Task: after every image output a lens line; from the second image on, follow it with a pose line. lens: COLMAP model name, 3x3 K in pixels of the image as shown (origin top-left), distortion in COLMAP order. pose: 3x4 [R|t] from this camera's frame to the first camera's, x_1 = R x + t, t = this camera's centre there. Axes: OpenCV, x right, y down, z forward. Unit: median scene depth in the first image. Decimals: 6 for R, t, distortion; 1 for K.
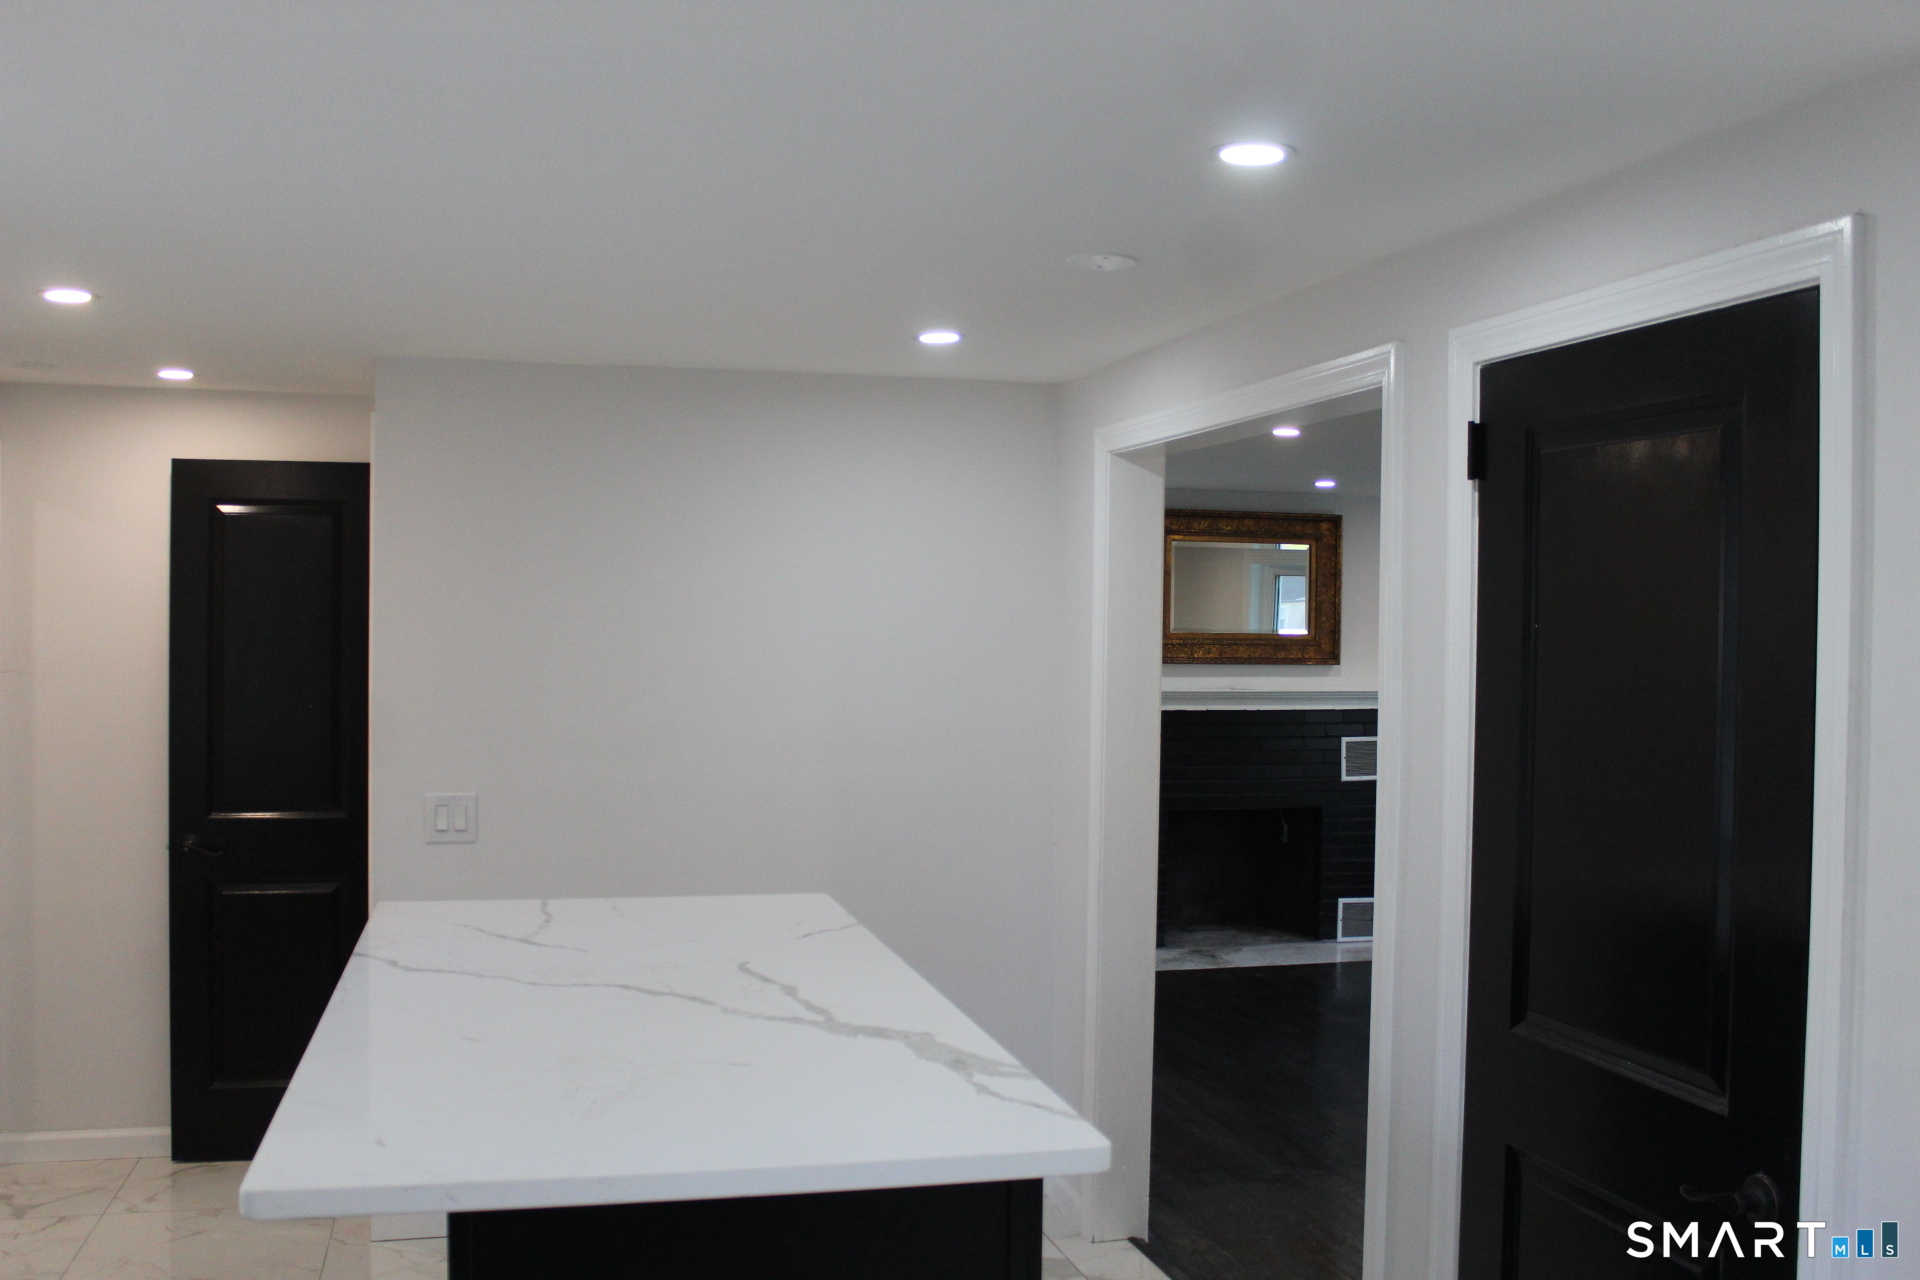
lens RADIAL K [[1747.2, 0, 960.0], [0, 1747.2, 640.0], [0, 0, 1]] dist [-0.127556, 0.000269]
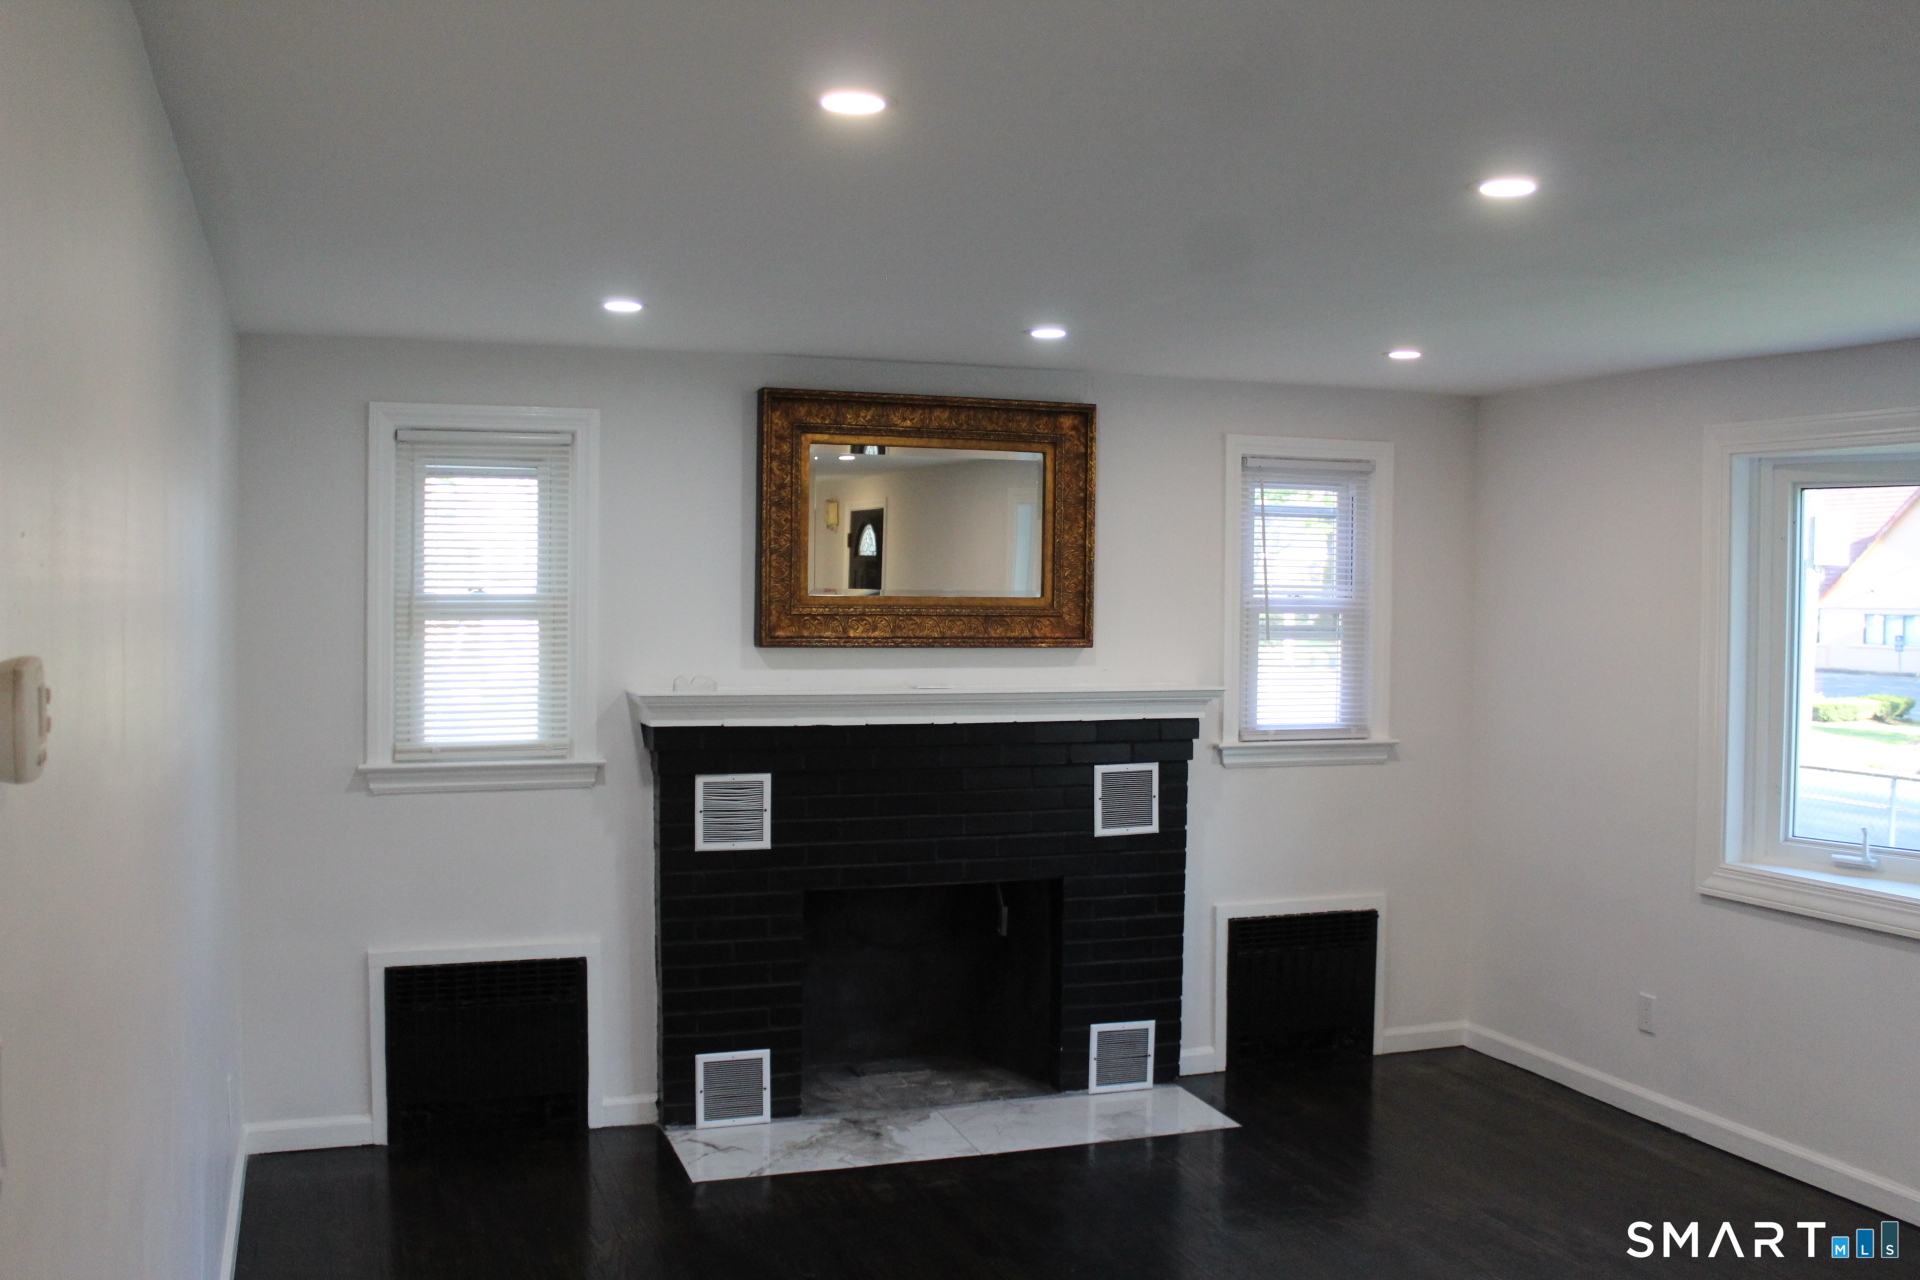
lens RADIAL K [[1747.2, 0, 960.0], [0, 1747.2, 640.0], [0, 0, 1]] dist [-0.127556, 0.000269]
pose [[0.995850, -0.004063, 0.090921, 0.116070], [0.002241, 0.999795, 0.020134, -0.000991], [-0.090984, -0.019846, 0.995655, 0.388710]]
